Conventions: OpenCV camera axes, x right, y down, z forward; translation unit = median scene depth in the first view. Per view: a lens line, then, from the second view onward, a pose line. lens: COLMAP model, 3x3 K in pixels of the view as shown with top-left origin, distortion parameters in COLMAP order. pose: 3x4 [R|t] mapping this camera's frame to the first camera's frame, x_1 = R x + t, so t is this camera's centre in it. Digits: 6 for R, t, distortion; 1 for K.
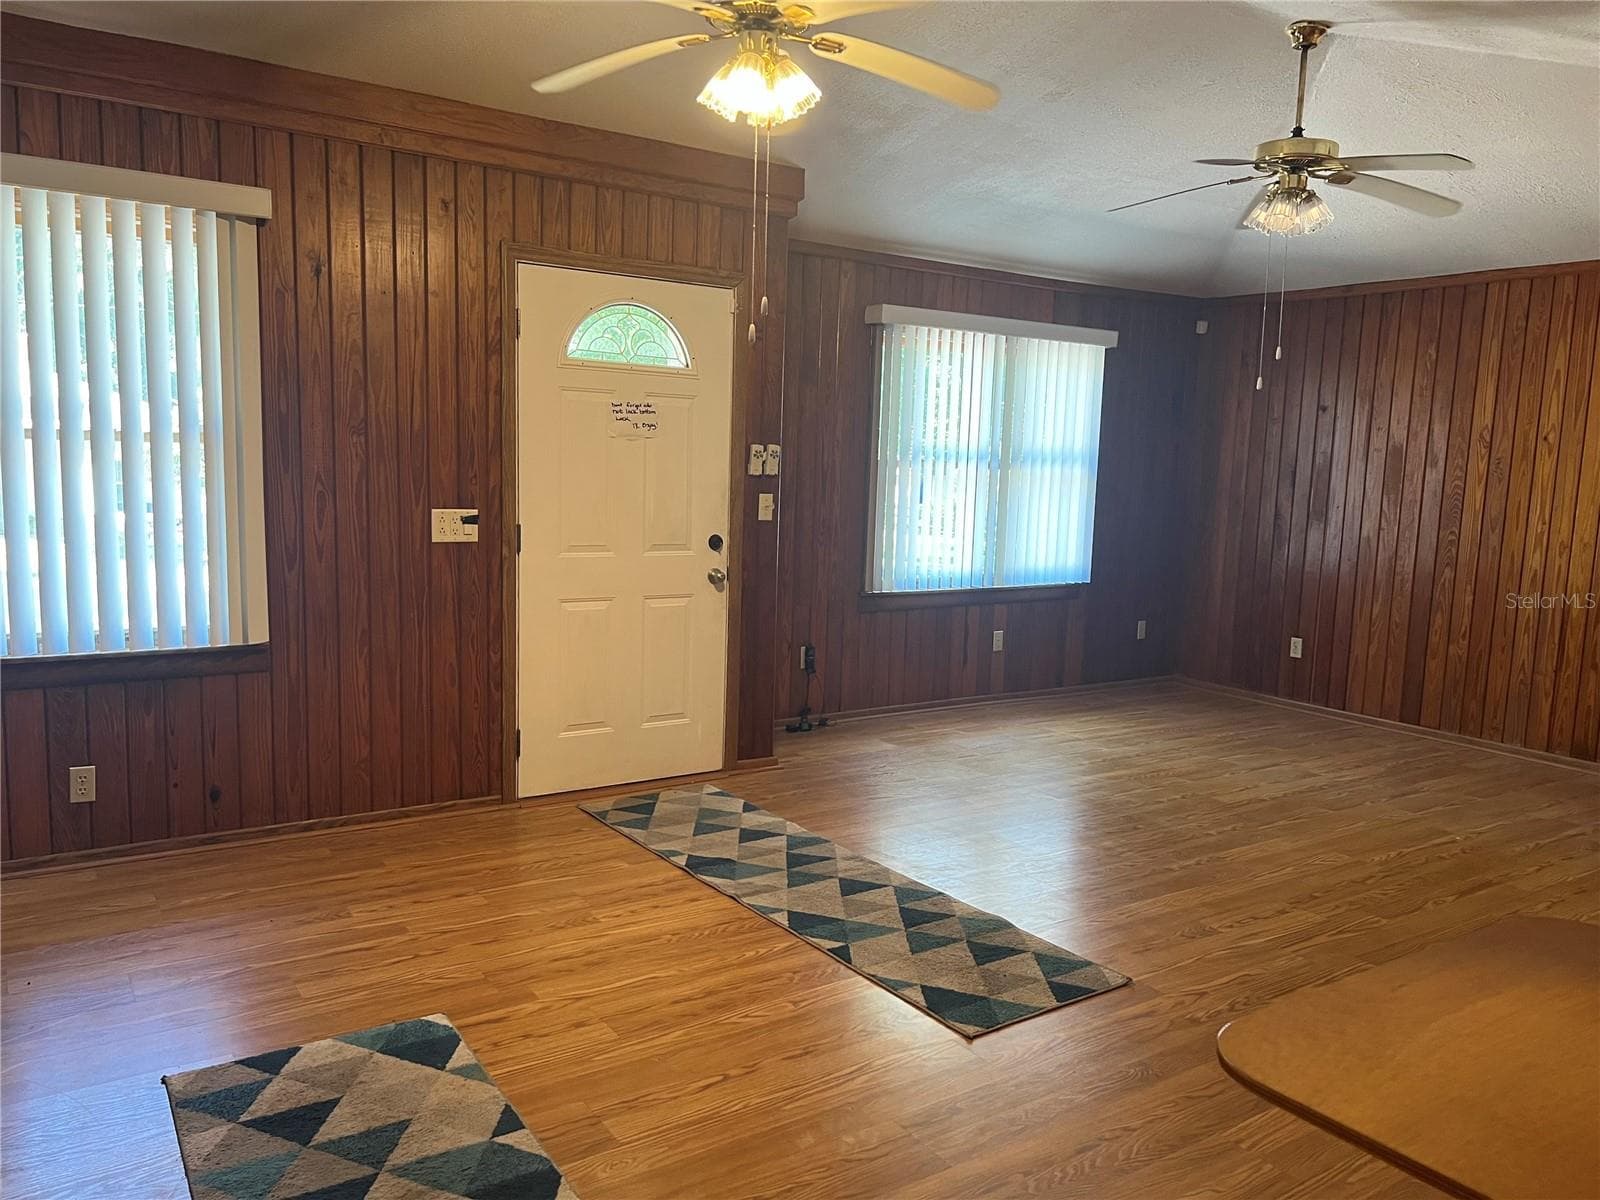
lens RADIAL K [[1193.9, 0, 797.8], [0, 1193.9, 607.1], [0, 0, 1]] dist [0.068117, -0.078950]
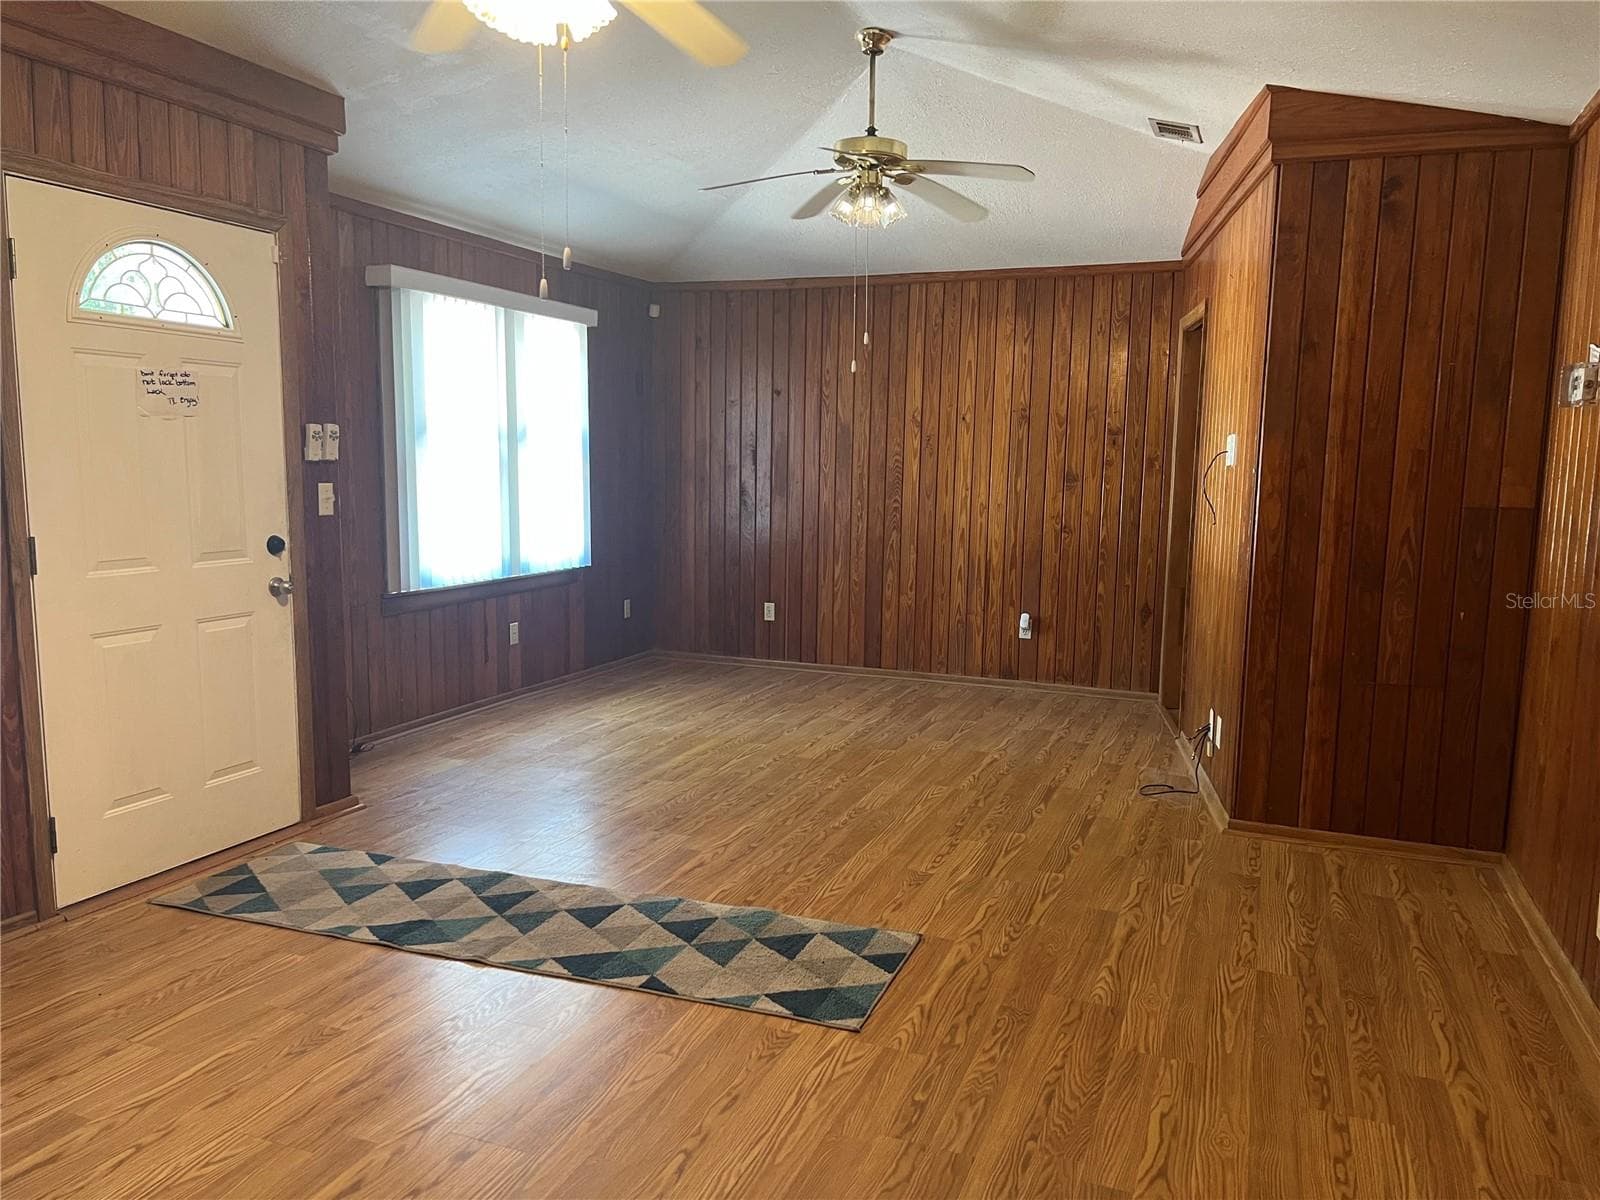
lens RADIAL K [[1193.9, 0, 816.1], [0, 1193.9, 609.8], [0, 0, 1]] dist [0.068117, -0.078950]
pose [[0.831126, -0.092426, 0.548349, -0.219749], [0.083572, 0.995652, 0.041152, -0.013826], [-0.549768, 0.011624, 0.835237, 0.114820]]
